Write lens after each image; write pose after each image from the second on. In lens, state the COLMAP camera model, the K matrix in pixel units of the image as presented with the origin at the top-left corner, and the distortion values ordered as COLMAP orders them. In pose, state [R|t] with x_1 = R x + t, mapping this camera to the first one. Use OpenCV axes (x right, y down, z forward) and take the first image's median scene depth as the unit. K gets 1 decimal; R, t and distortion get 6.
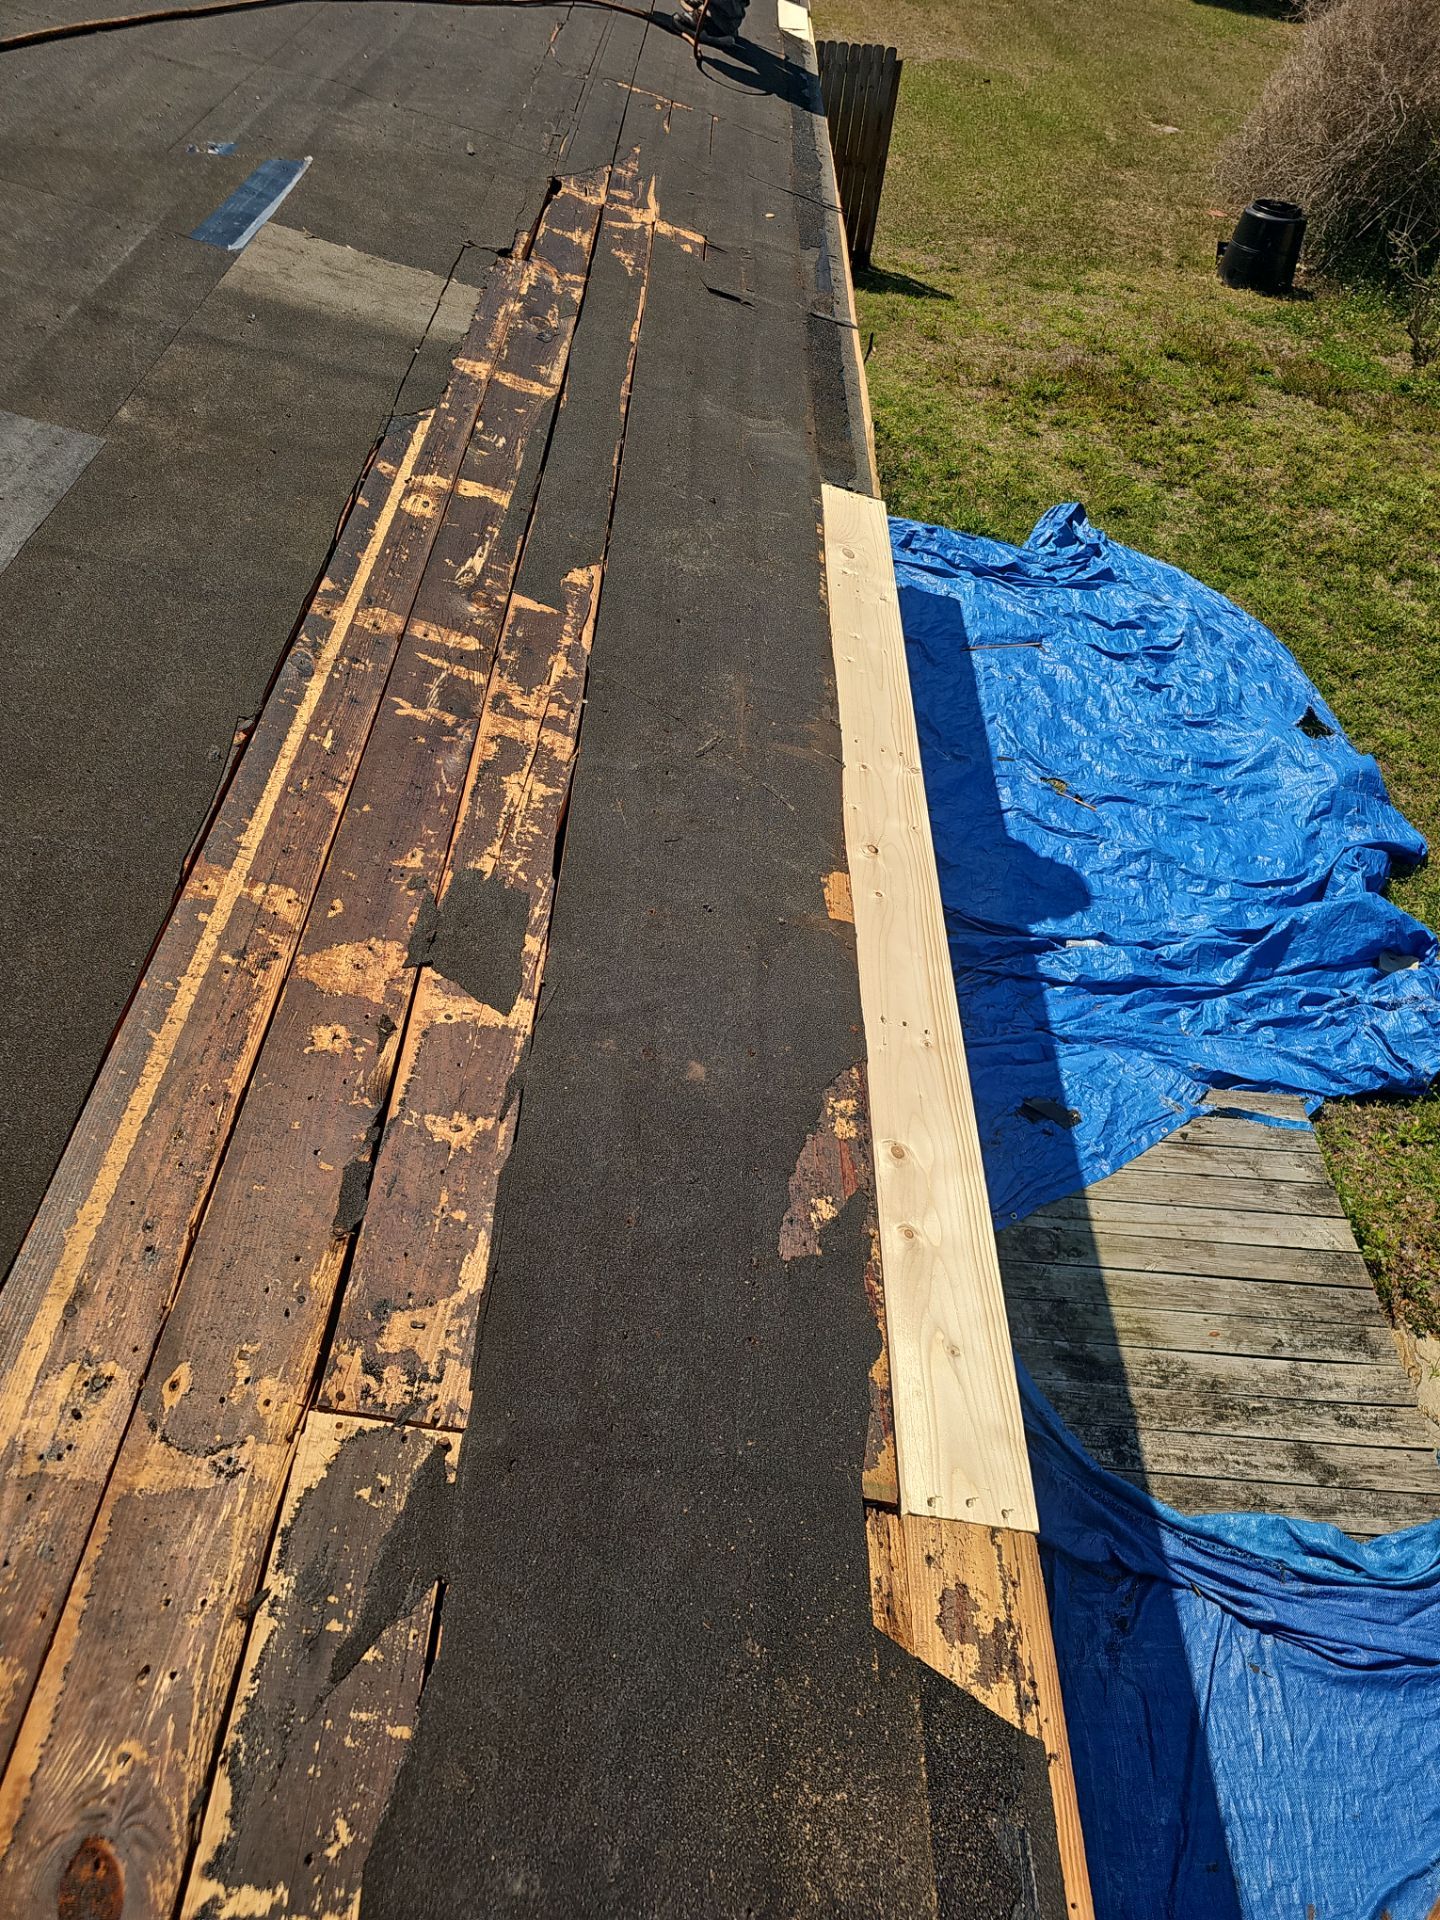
lens RADIAL K [[1247.0, 0, 720.0], [0, 1247.0, 960.0], [0, 0, 1]] dist [0.058583, -0.048685]
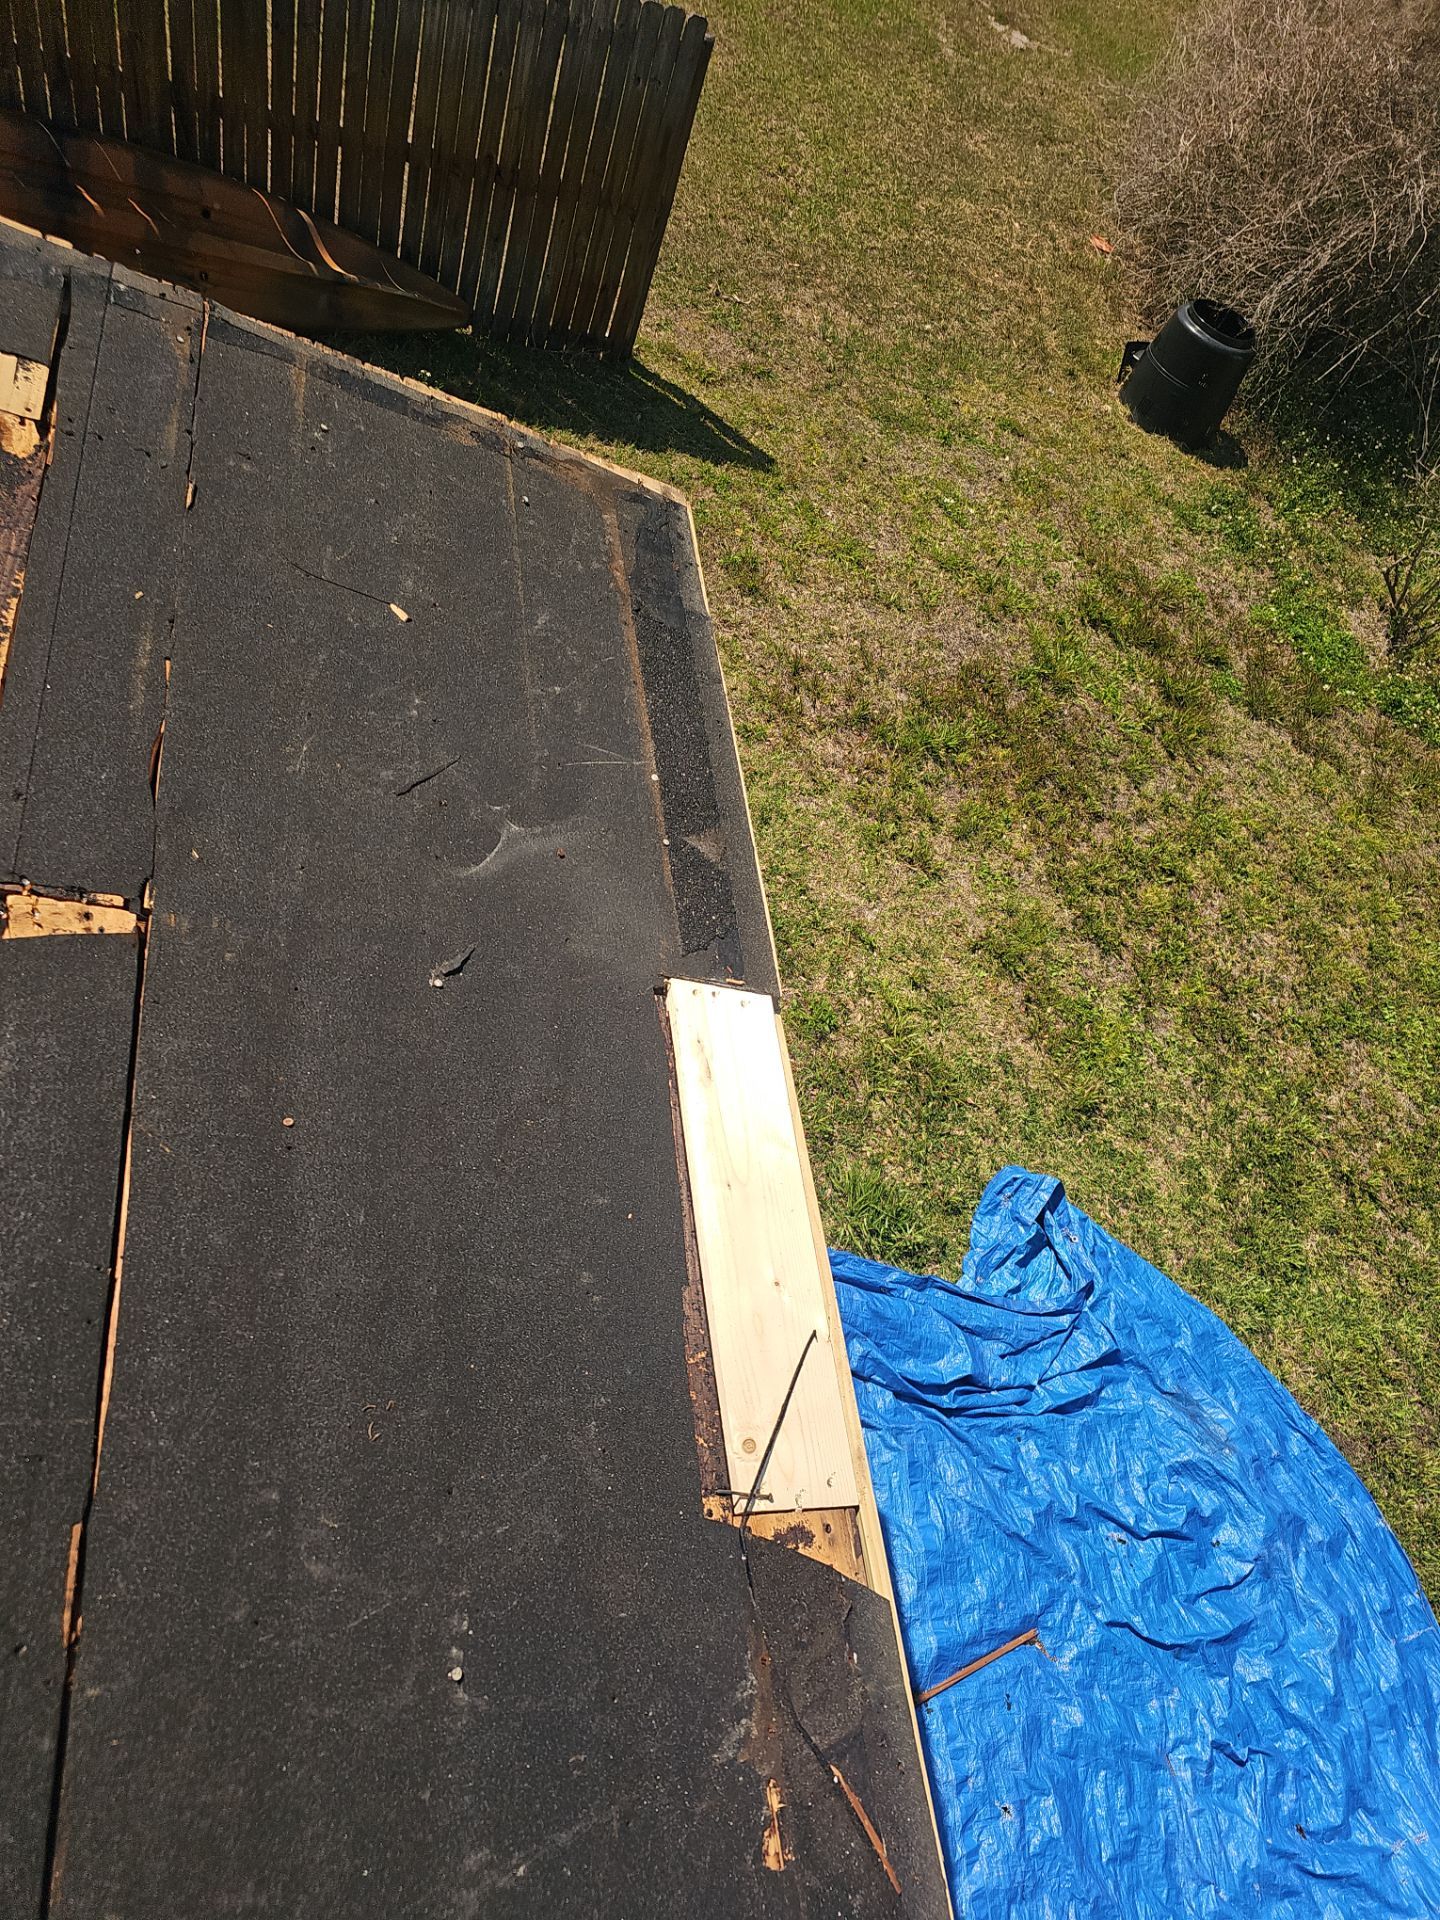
lens RADIAL K [[1247.0, 0, 720.0], [0, 1247.0, 960.0], [0, 0, 1]] dist [0.058583, -0.048685]
pose [[0.963881, -0.018356, 0.265699, -0.004955], [-0.037094, 0.978646, 0.202176, -0.440191], [-0.263736, -0.204729, 0.942618, 0.414451]]
